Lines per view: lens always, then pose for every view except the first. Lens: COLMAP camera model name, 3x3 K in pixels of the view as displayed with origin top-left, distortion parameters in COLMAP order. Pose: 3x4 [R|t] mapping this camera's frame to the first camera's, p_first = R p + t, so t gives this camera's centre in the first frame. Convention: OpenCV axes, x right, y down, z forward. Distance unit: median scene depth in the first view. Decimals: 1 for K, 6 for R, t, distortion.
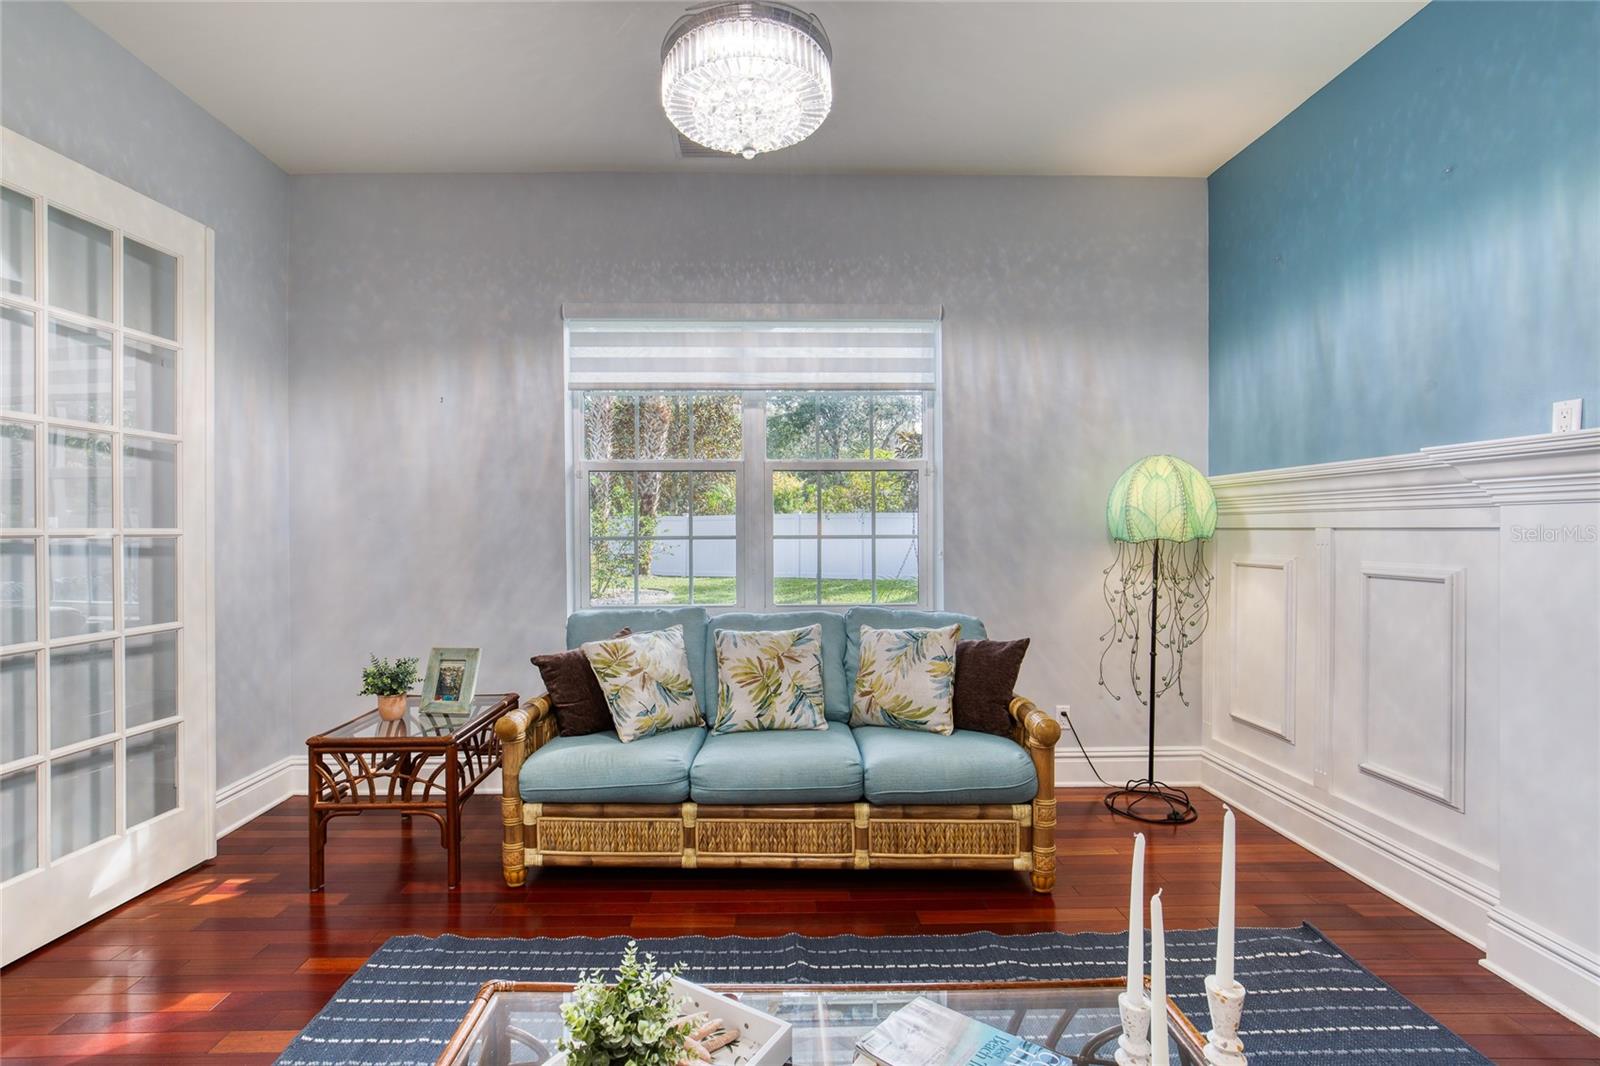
lens RADIAL K [[715.1, 0, 741.2], [0, 715.1, 529.2], [0, 0, 1]] dist [-0.010717, 0.000004]
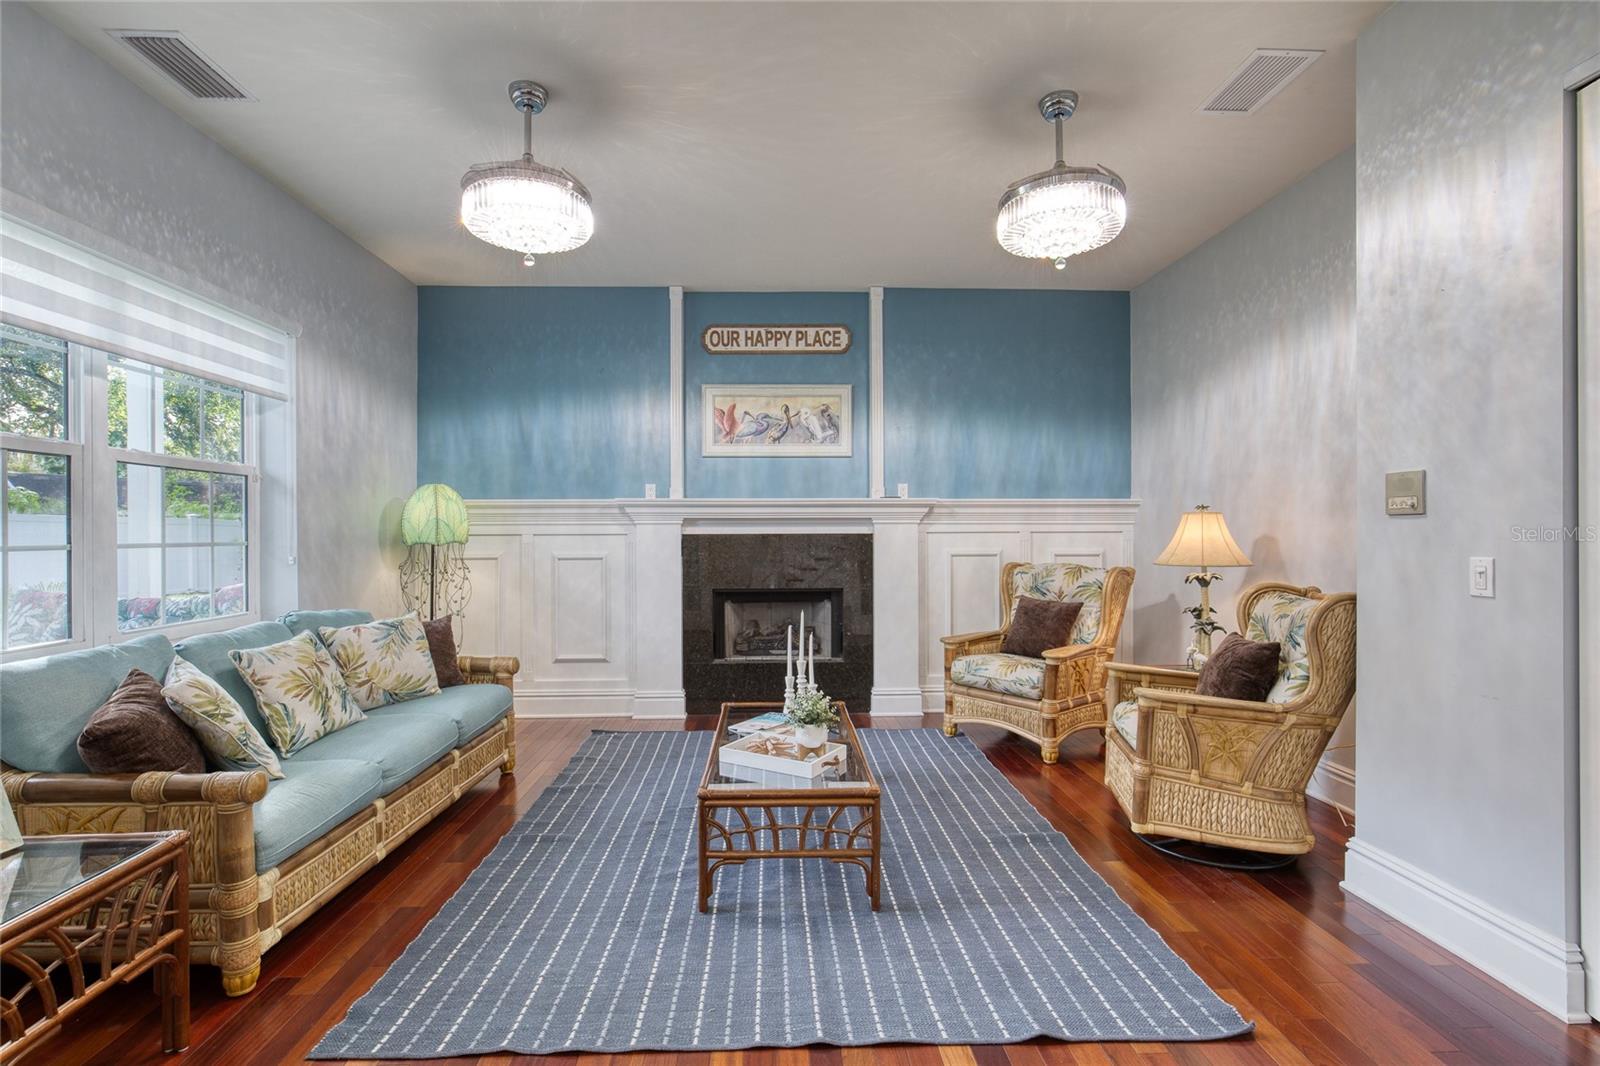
lens RADIAL K [[759.2, 0, 772.5], [0, 759.2, 531.7], [0, 0, 1]] dist [-0.003958, -0.000361]
pose [[-0.011777, 0.005810, 0.999914, -1.037339], [0.007665, 0.999954, -0.005720, 0.006426], [-0.999901, 0.007597, -0.011820, 0.386618]]
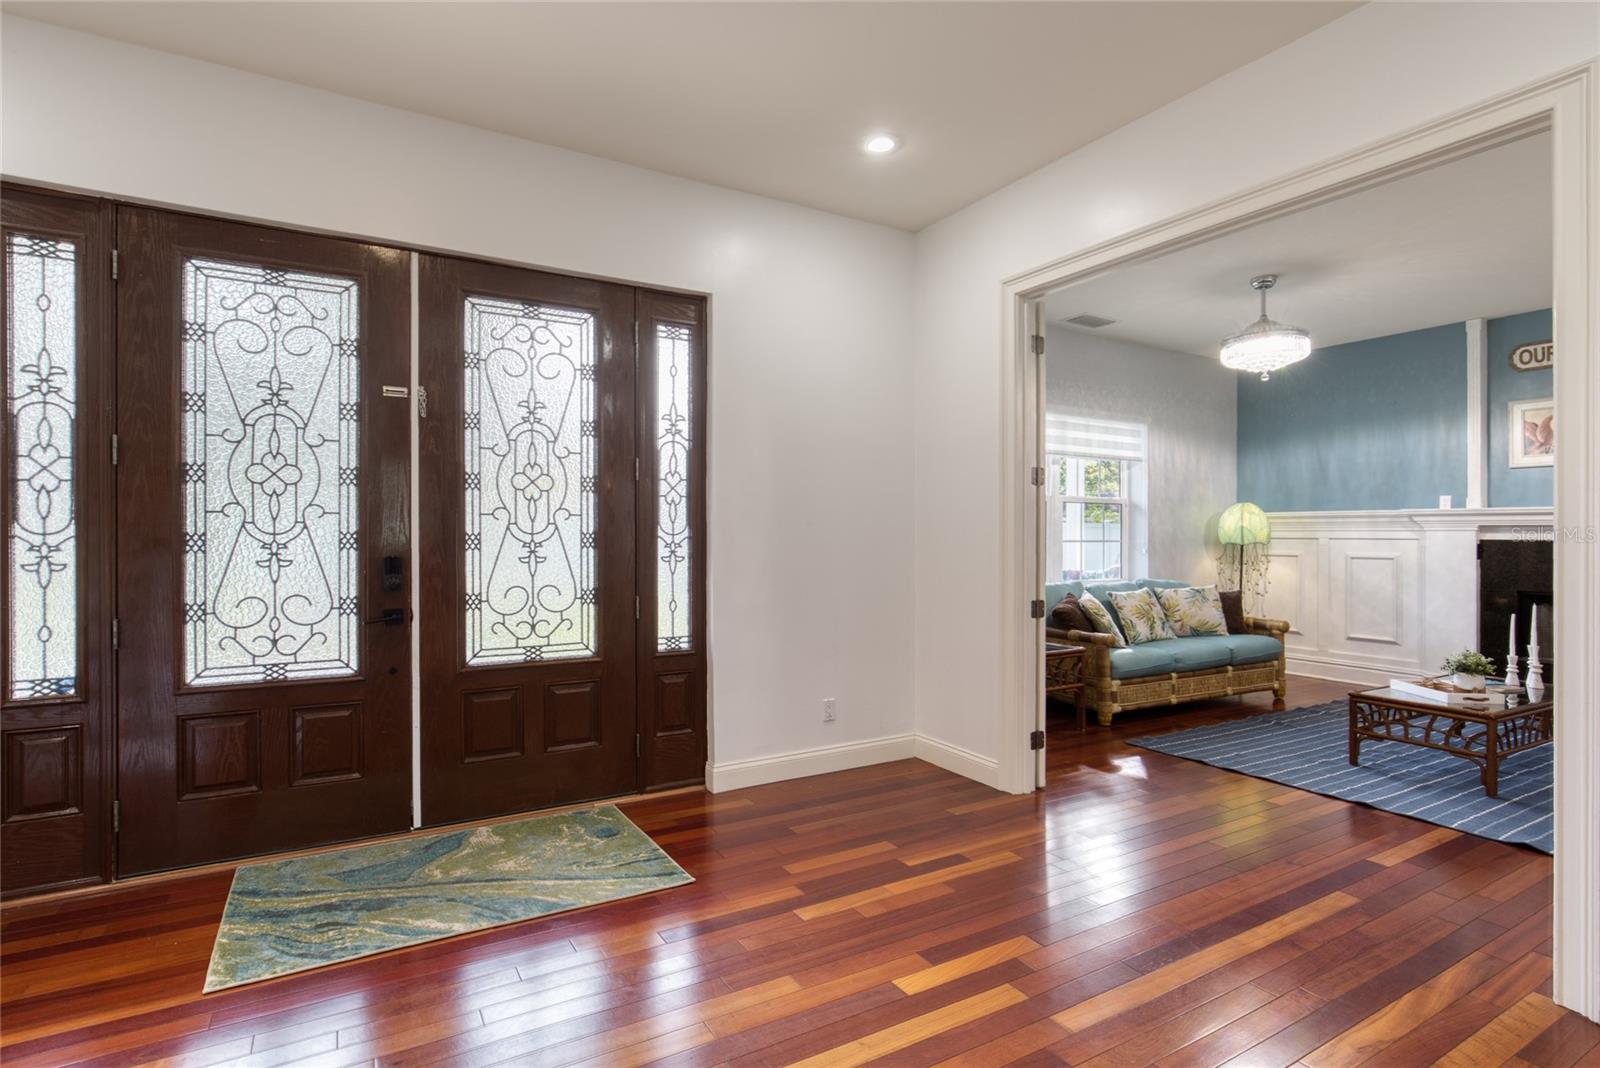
lens RADIAL K [[715.1, 0, 741.2], [0, 715.1, 530.2], [0, 0, 1]] dist [-0.010717, 0.000004]
pose [[0.901240, 0.012827, 0.433131, -1.804789], [-0.008841, 0.999898, -0.011216, 0.013853], [-0.433231, 0.006279, 0.901261, -0.253289]]
